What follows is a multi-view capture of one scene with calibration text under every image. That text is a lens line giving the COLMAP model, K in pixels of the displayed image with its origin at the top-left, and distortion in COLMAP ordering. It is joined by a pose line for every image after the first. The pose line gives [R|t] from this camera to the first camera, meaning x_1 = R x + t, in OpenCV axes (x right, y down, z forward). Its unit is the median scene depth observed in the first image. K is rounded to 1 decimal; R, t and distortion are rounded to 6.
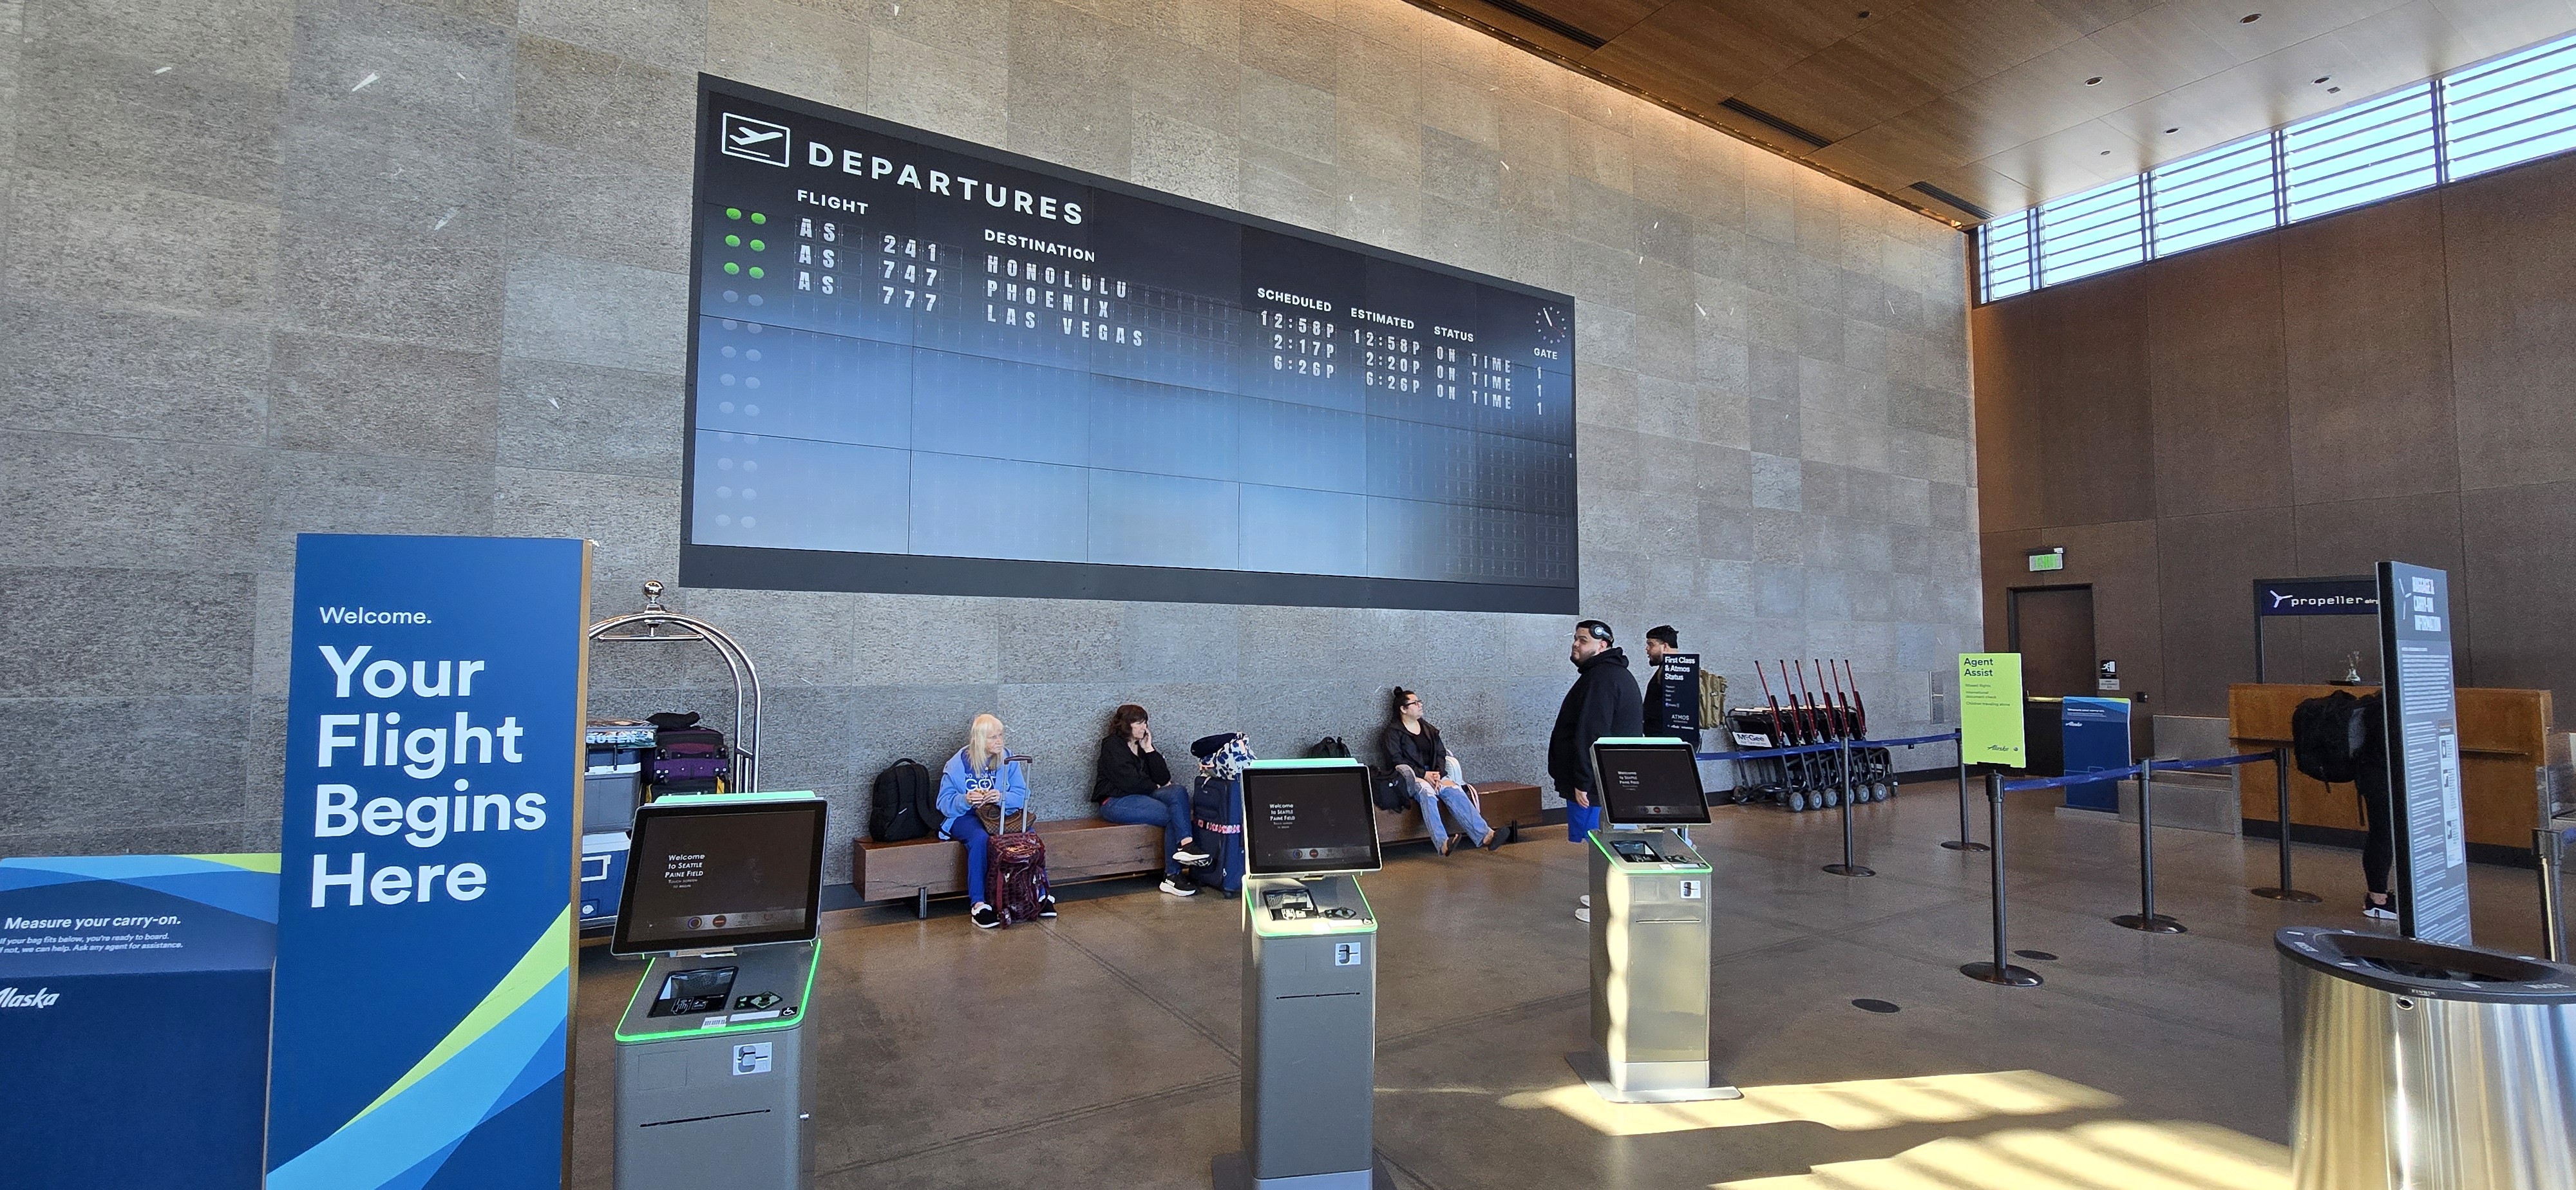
lens RADIAL K [[1056.0, 0, 1292.3], [0, 1056.0, 601.9], [0, 0, 1]] dist [-0.001076, -0.001479]
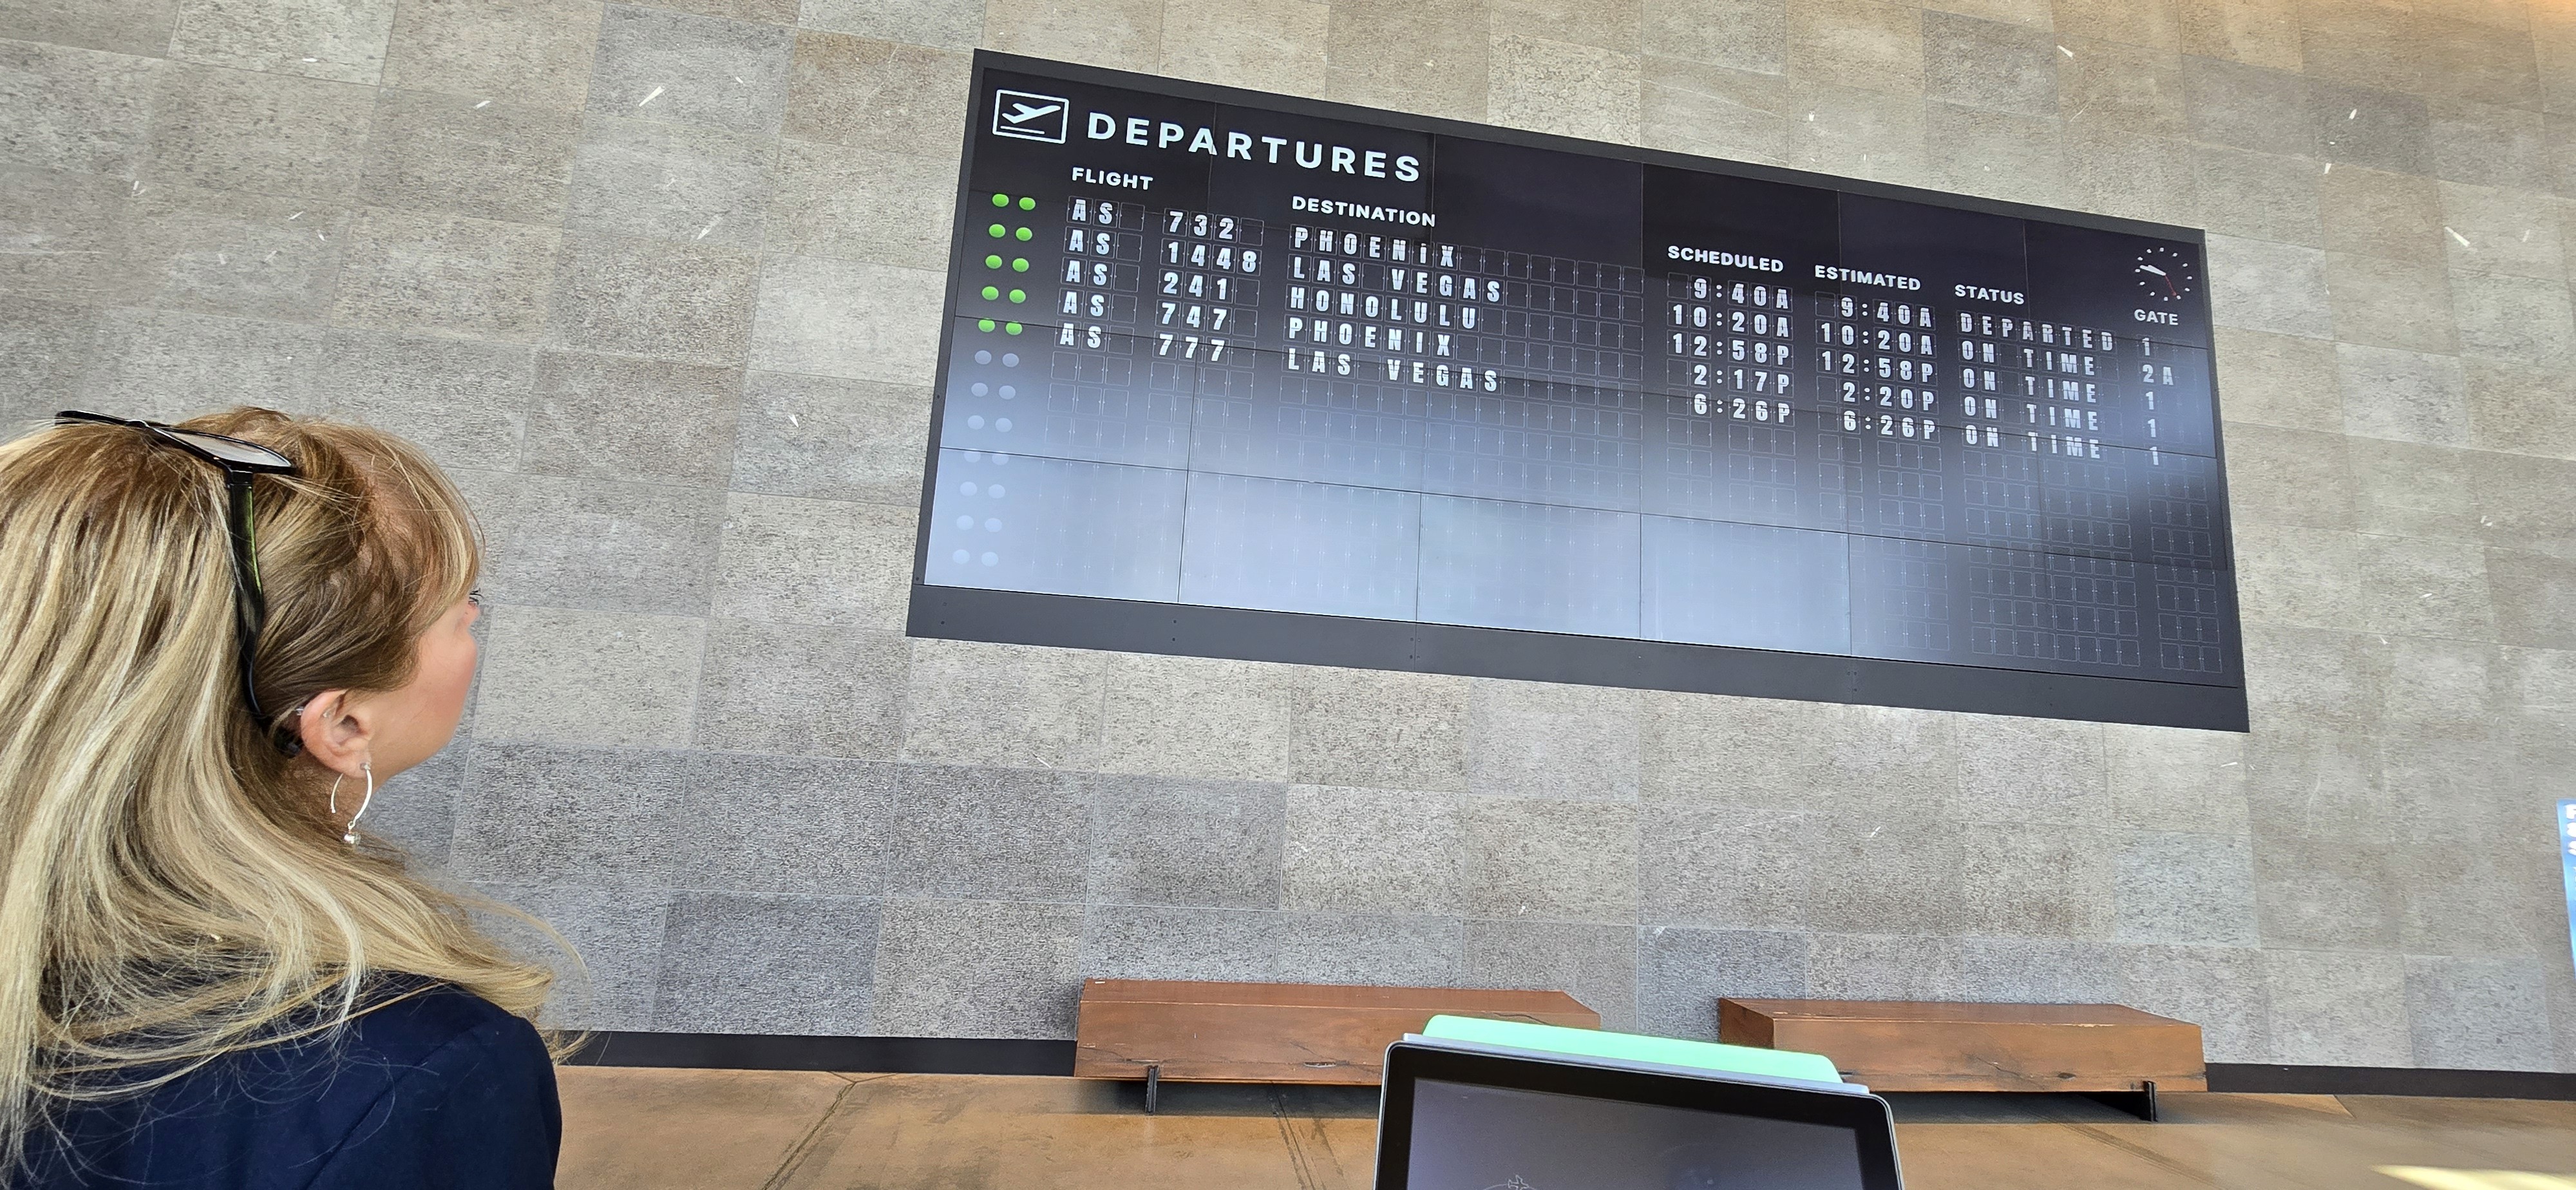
lens RADIAL K [[1056.0, 0, 1272.5], [0, 1056.0, 592.6], [0, 0, 1]] dist [-0.001076, -0.001479]
pose [[0.915030, -0.012861, -0.403180, 0.009230], [-0.035770, 0.992967, -0.112855, 0.034532], [0.401796, 0.117688, 0.908135, 0.368794]]
